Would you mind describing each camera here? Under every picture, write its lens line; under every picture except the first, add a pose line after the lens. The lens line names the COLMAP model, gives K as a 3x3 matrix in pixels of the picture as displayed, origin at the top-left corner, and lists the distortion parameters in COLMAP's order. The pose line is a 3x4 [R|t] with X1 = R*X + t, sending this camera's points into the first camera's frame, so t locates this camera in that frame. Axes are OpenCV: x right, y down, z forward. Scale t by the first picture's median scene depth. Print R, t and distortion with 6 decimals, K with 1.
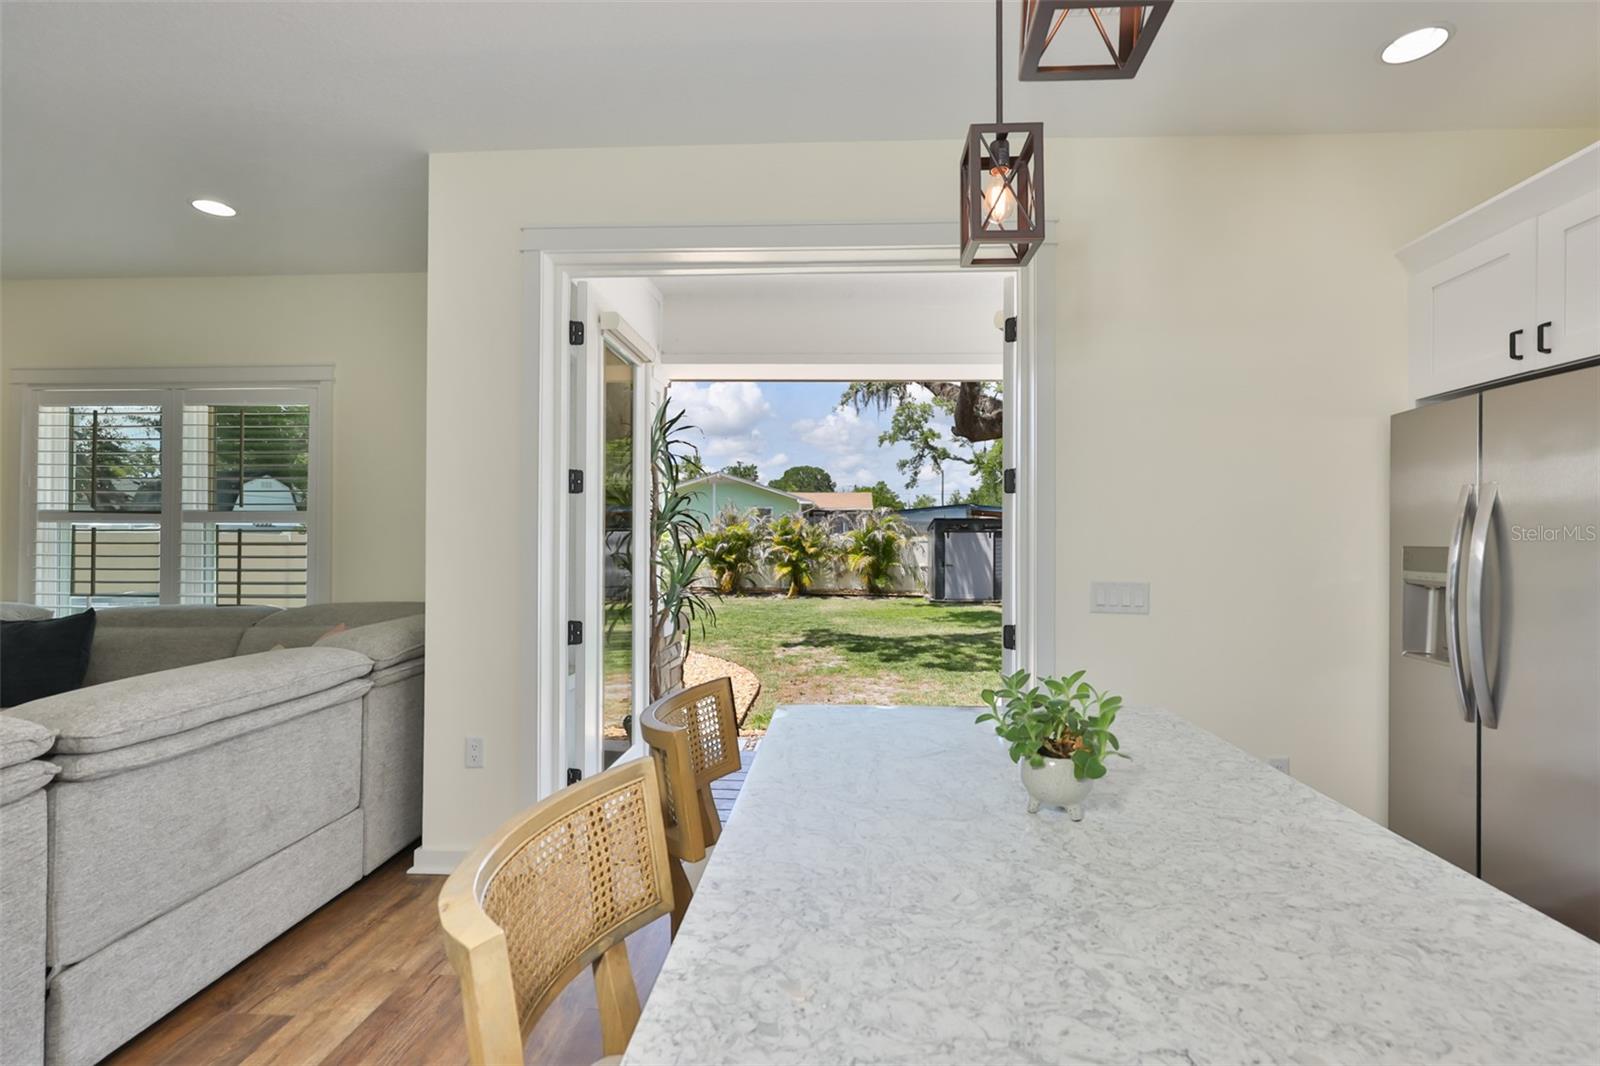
lens RADIAL K [[690.5, 0, 811.0], [0, 690.5, 537.7], [0, 0, 1]] dist [-0.018416, -0.000079]
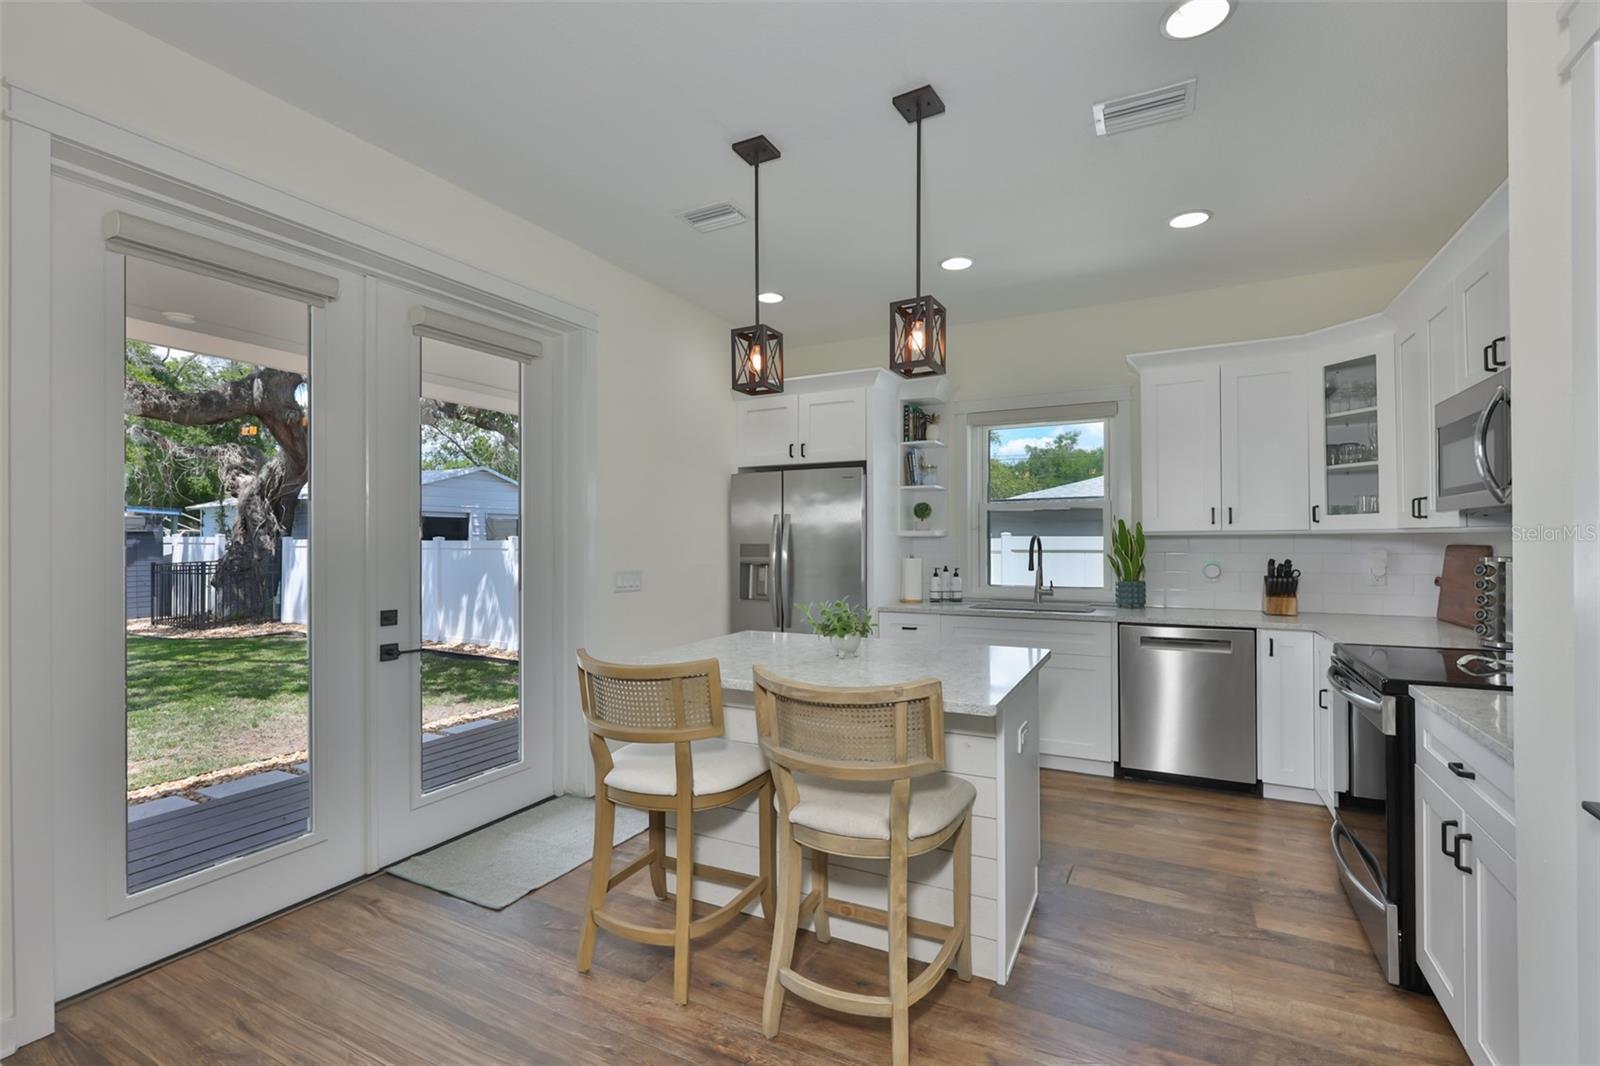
lens RADIAL K [[690.5, 0, 811.0], [0, 690.5, 537.7], [0, 0, 1]] dist [-0.018416, -0.000079]
pose [[0.432353, 0.000710, 0.901704, -0.951625], [0.003678, 0.999990, -0.002551, -0.000169], [-0.901697, 0.004419, 0.432346, -0.013384]]
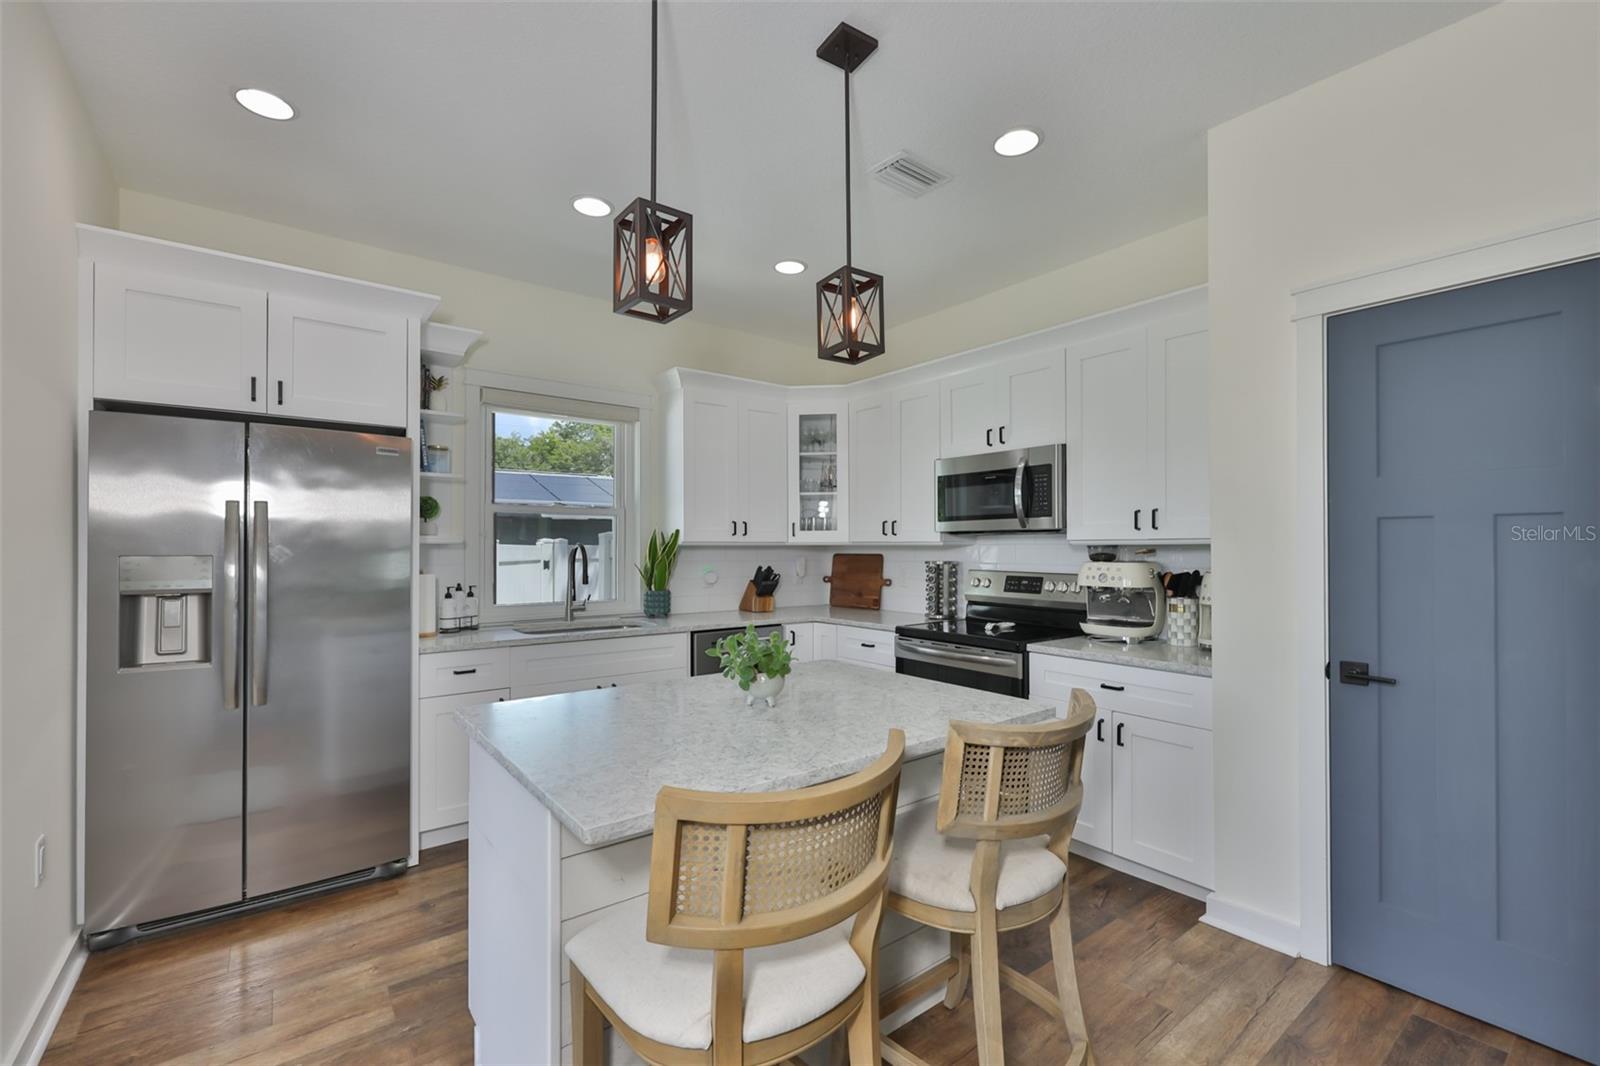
lens RADIAL K [[690.5, 0, 811.0], [0, 690.5, 537.7], [0, 0, 1]] dist [-0.018416, -0.000079]
pose [[-0.641125, 0.008823, 0.767386, -0.553246], [-0.003317, 0.999893, -0.014267, -0.002810], [-0.767429, -0.011693, -0.641027, 1.040500]]
